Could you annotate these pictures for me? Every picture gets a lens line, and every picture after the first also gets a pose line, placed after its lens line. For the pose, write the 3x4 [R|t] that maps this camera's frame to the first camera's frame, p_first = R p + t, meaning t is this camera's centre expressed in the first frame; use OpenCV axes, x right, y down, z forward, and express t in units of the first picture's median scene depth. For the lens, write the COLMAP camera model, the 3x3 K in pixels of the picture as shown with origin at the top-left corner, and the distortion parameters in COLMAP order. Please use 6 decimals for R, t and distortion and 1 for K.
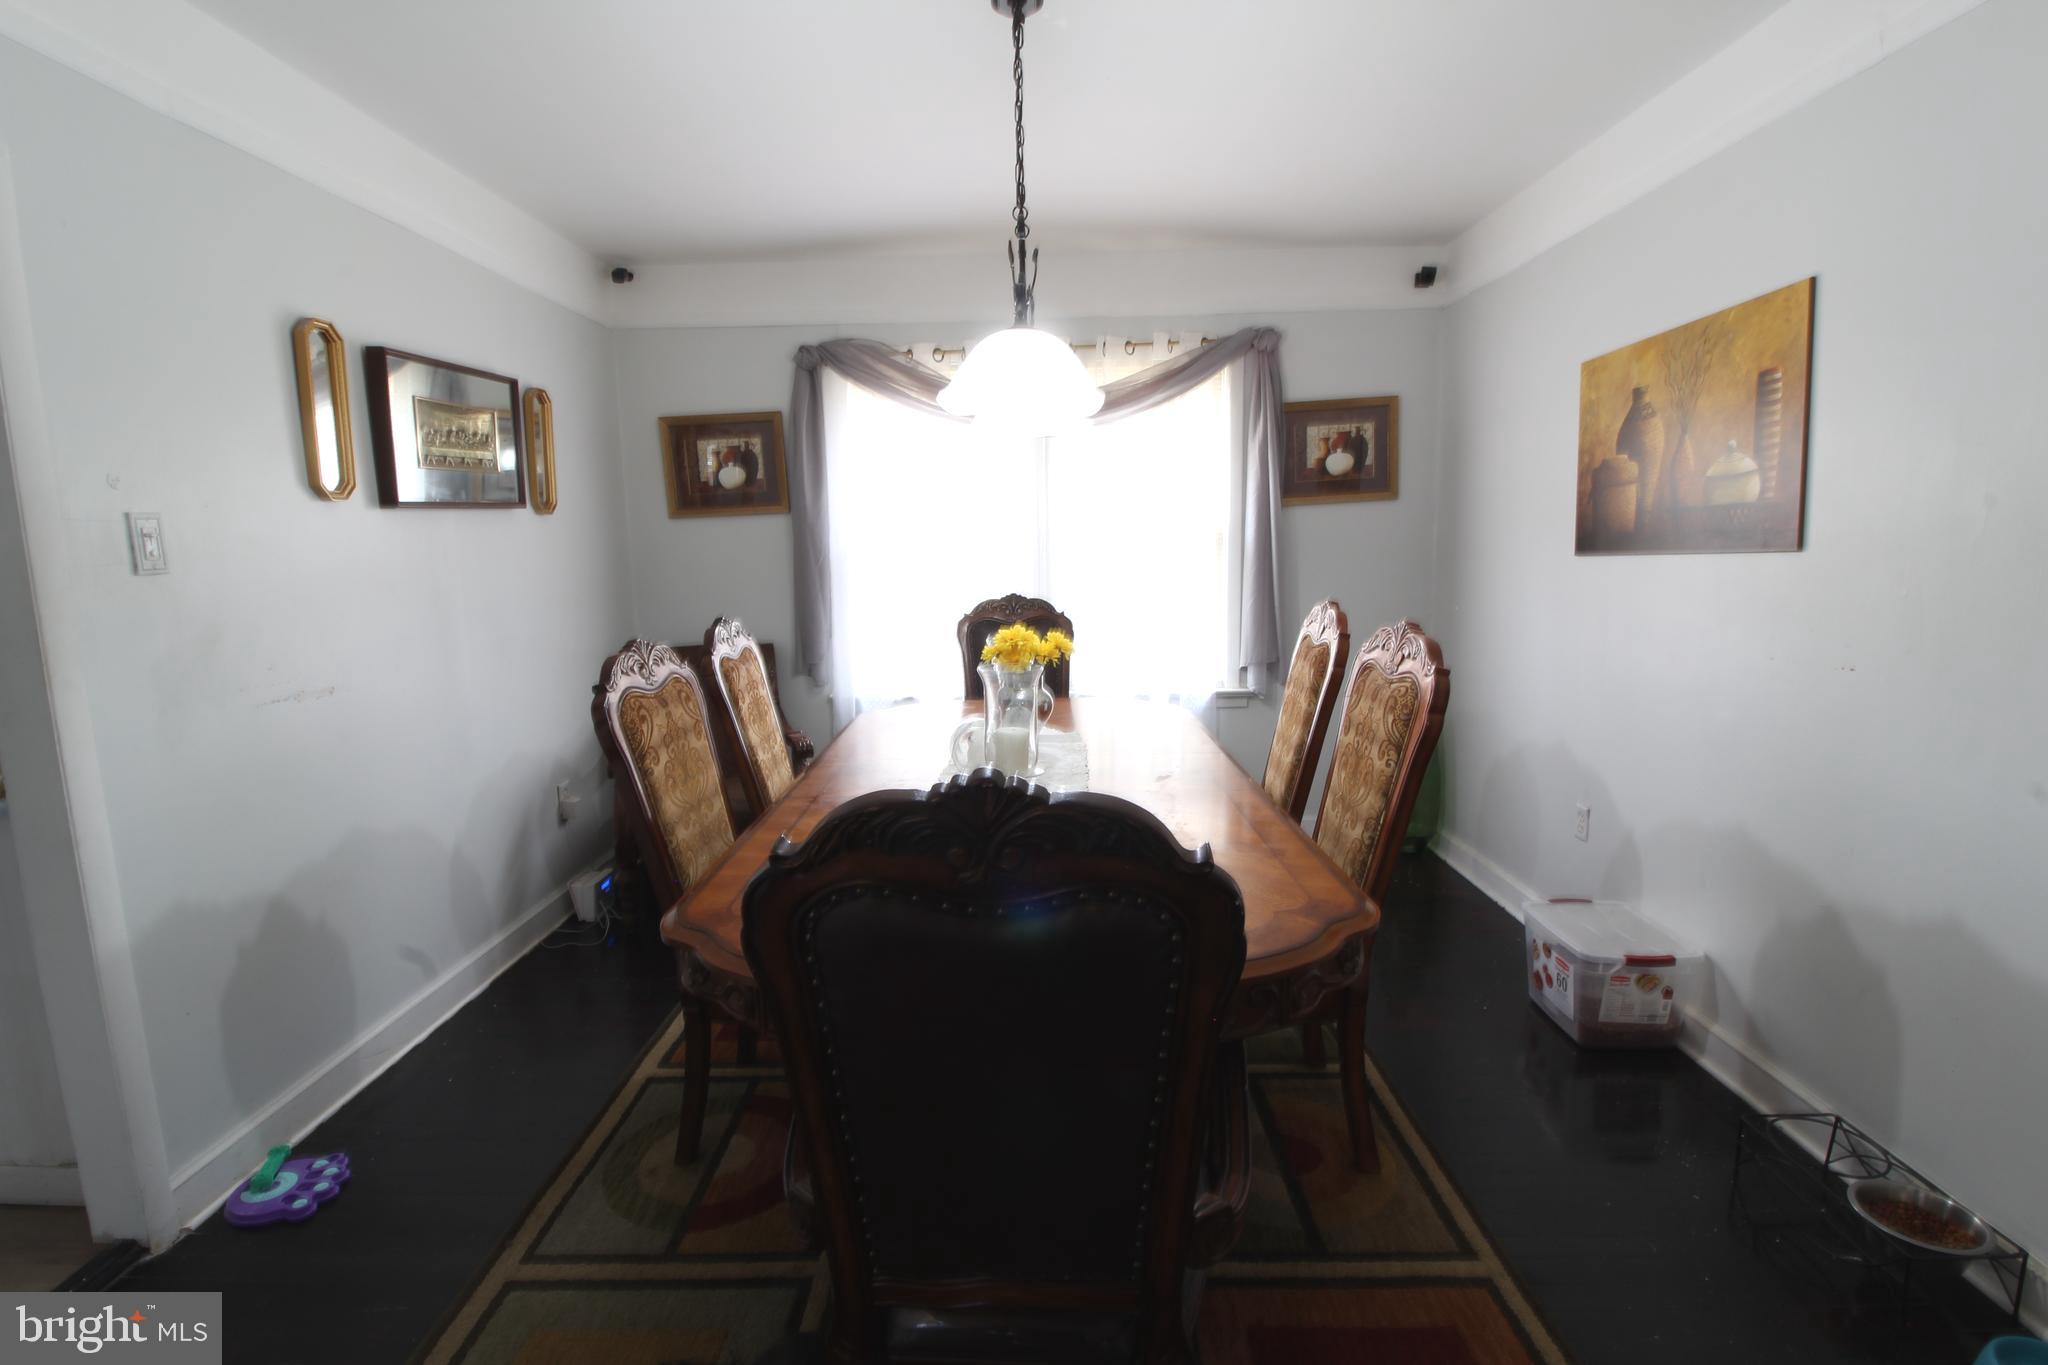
lens RADIAL K [[952.1, 0, 1031.7], [0, 952.1, 678.4], [0, 0, 1]] dist [-0.002463, -0.011771]
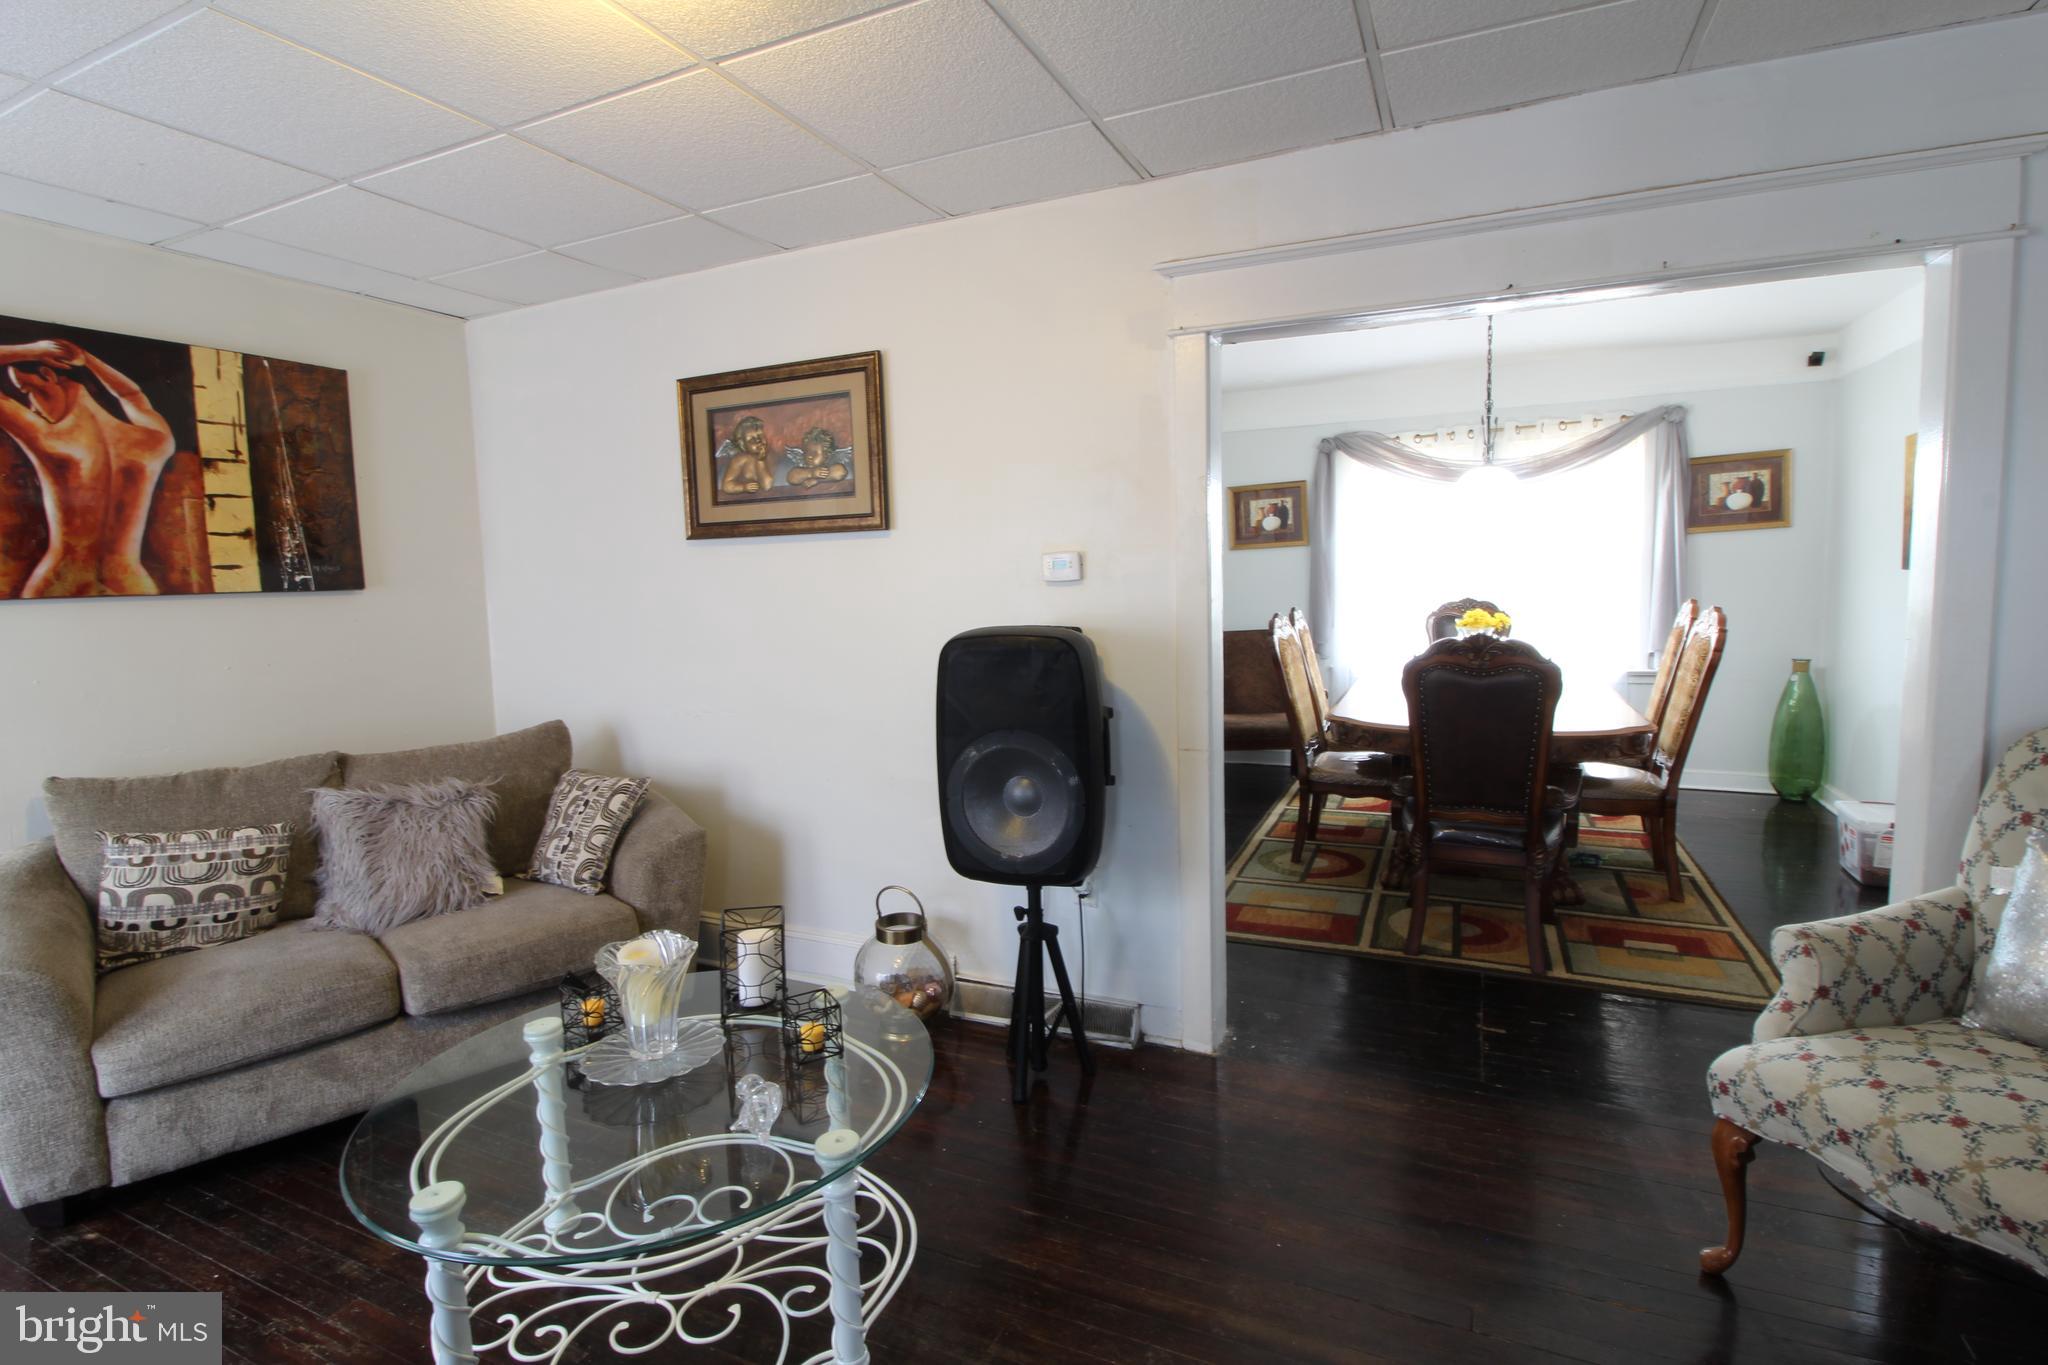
lens RADIAL K [[977.7, 0, 1023.6], [0, 977.7, 671.0], [0, 0, 1]] dist [0.003717, -0.019117]
pose [[0.912107, 0.032703, -0.408646, -0.023619], [-0.044678, 0.998805, -0.019789, 0.083580], [0.407511, 0.036307, 0.912478, -0.651145]]
